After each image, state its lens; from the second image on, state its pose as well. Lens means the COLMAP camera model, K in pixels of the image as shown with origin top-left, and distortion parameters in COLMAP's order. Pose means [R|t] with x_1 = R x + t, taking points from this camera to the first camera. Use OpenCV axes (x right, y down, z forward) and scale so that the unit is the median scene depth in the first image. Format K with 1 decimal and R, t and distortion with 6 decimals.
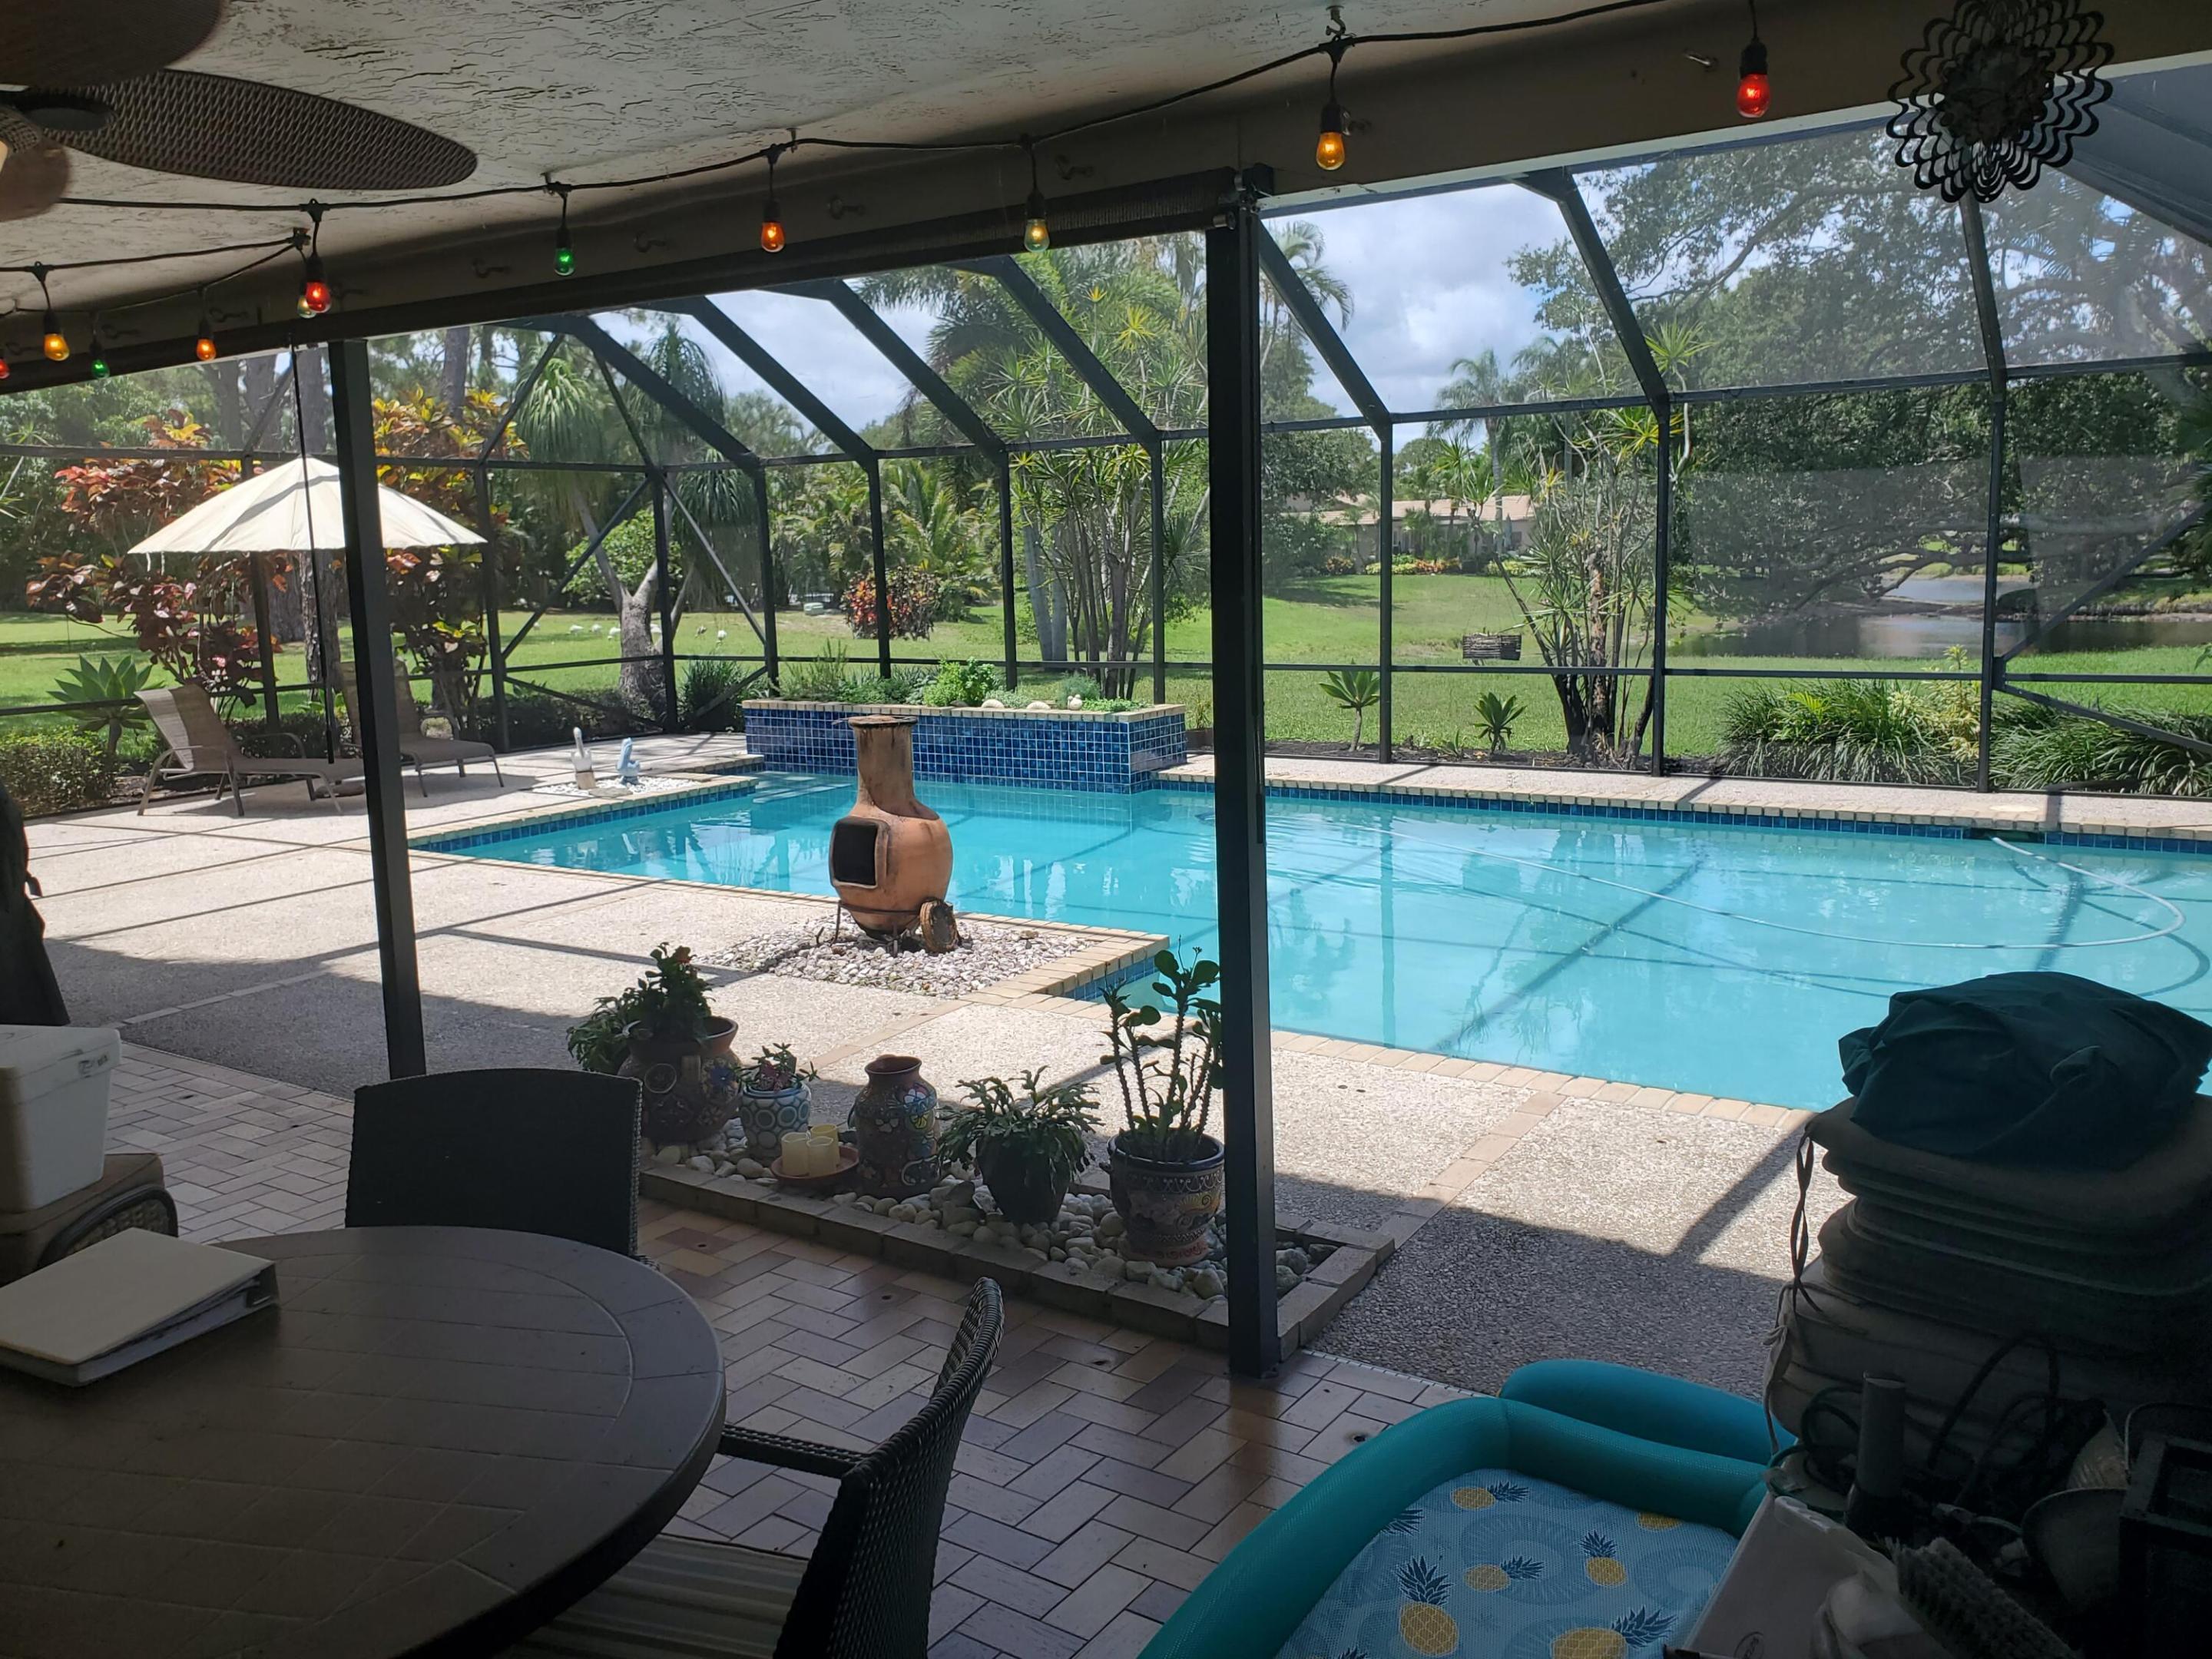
lens RADIAL K [[1717.1, 0, 1112.7], [0, 1717.1, 794.8], [0, 0, 1]] dist [0.037417, -0.004039]
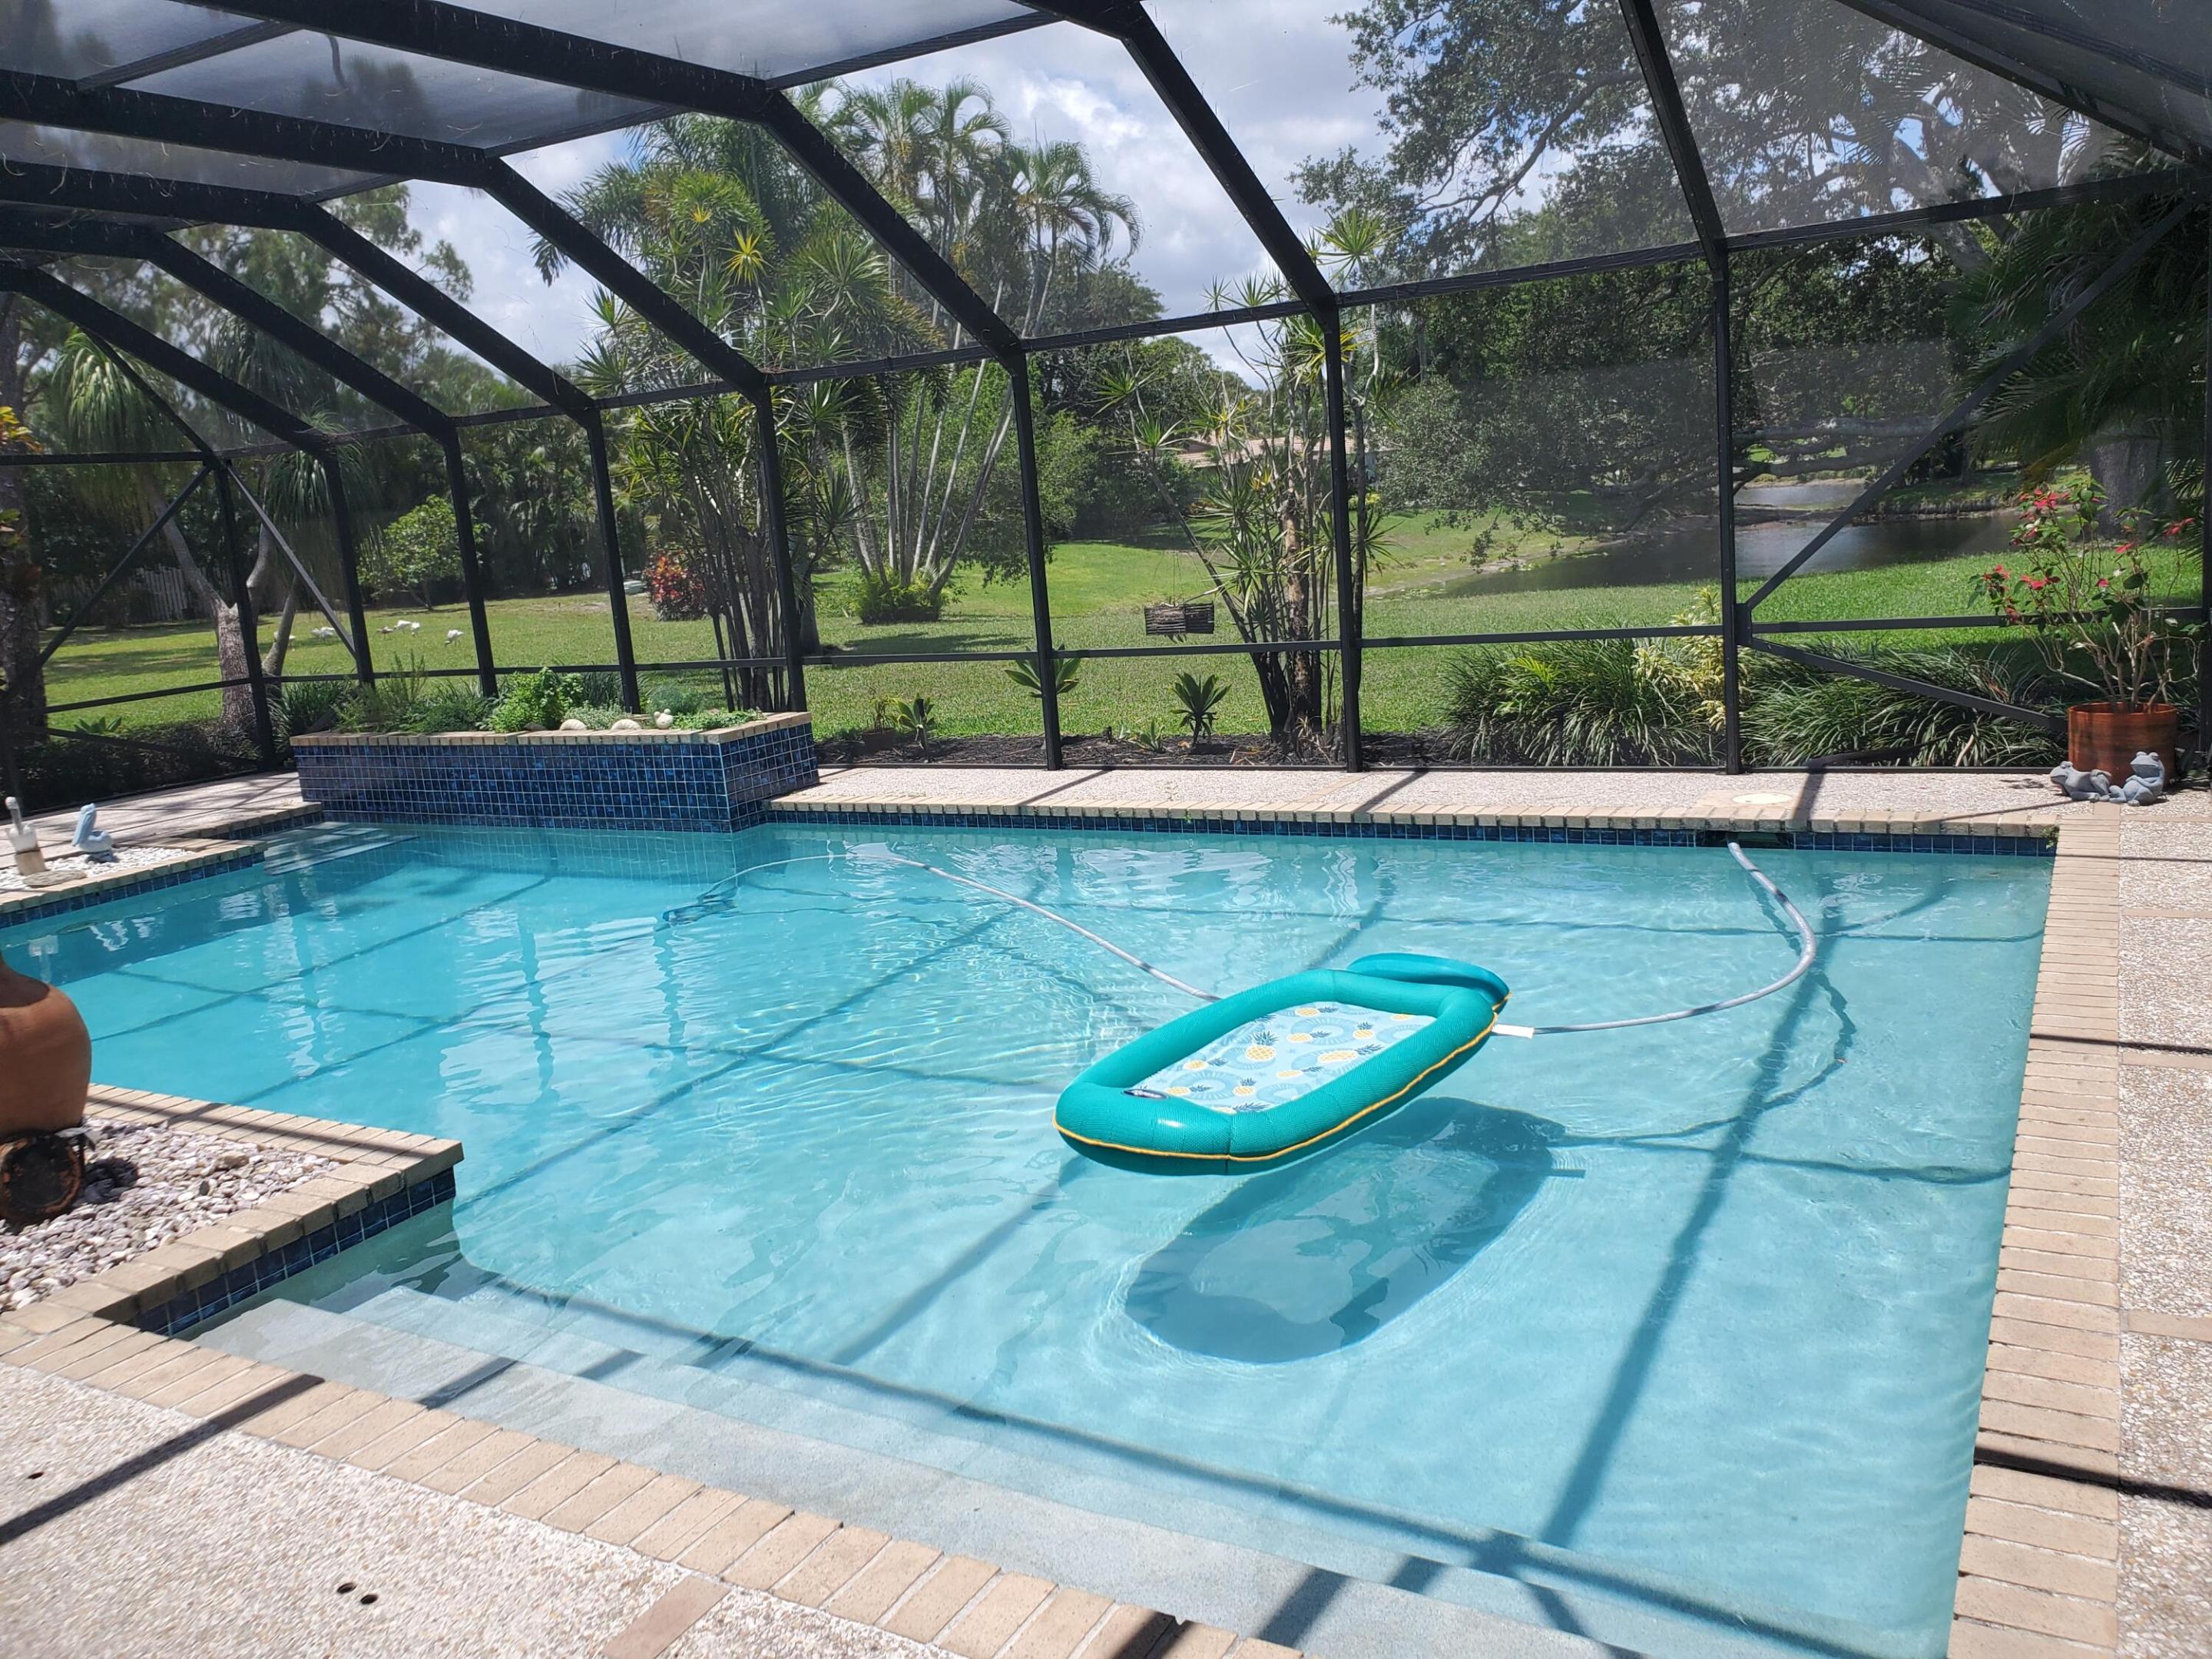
lens RADIAL K [[1690.2, 0, 1172.5], [0, 1690.2, 780.1], [0, 0, 1]] dist [0.108304, -0.218027]
pose [[0.994322, -0.070828, 0.079412, 0.150716], [0.068929, 0.997272, 0.026404, -0.030768], [-0.081066, -0.020780, 0.996492, 0.195169]]
